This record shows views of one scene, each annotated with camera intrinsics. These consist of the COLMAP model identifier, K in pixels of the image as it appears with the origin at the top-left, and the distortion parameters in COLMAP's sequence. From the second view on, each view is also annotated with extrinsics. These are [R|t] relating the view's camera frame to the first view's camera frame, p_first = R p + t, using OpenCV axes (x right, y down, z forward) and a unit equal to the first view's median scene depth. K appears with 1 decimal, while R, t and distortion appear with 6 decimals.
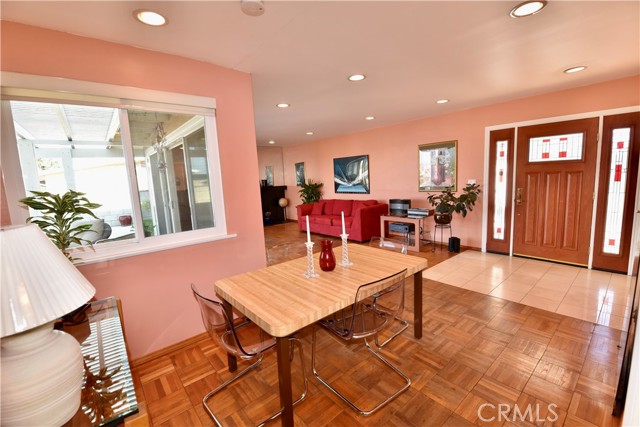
lens RADIAL K [[276.9, 0, 323.3], [0, 276.9, 211.8], [0, 0, 1]] dist [-0.002237, -0.010532]
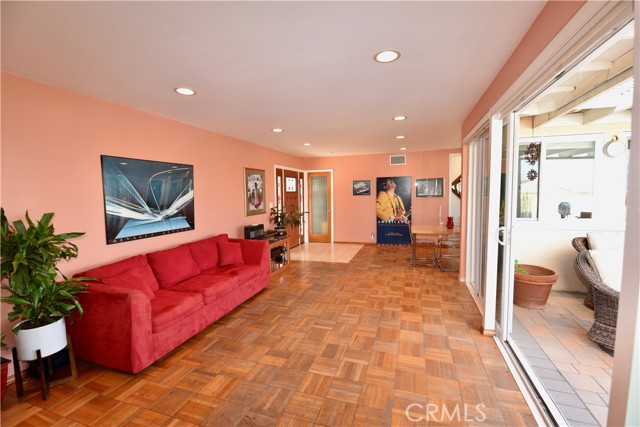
lens RADIAL K [[276.9, 0, 323.3], [0, 276.9, 211.8], [0, 0, 1]] dist [-0.002237, -0.010532]
pose [[-0.510465, -0.000112, 0.859898, -0.464814], [0.154564, 0.983701, 0.091882, -0.108980], [-0.845893, 0.179812, -0.502128, 1.008358]]
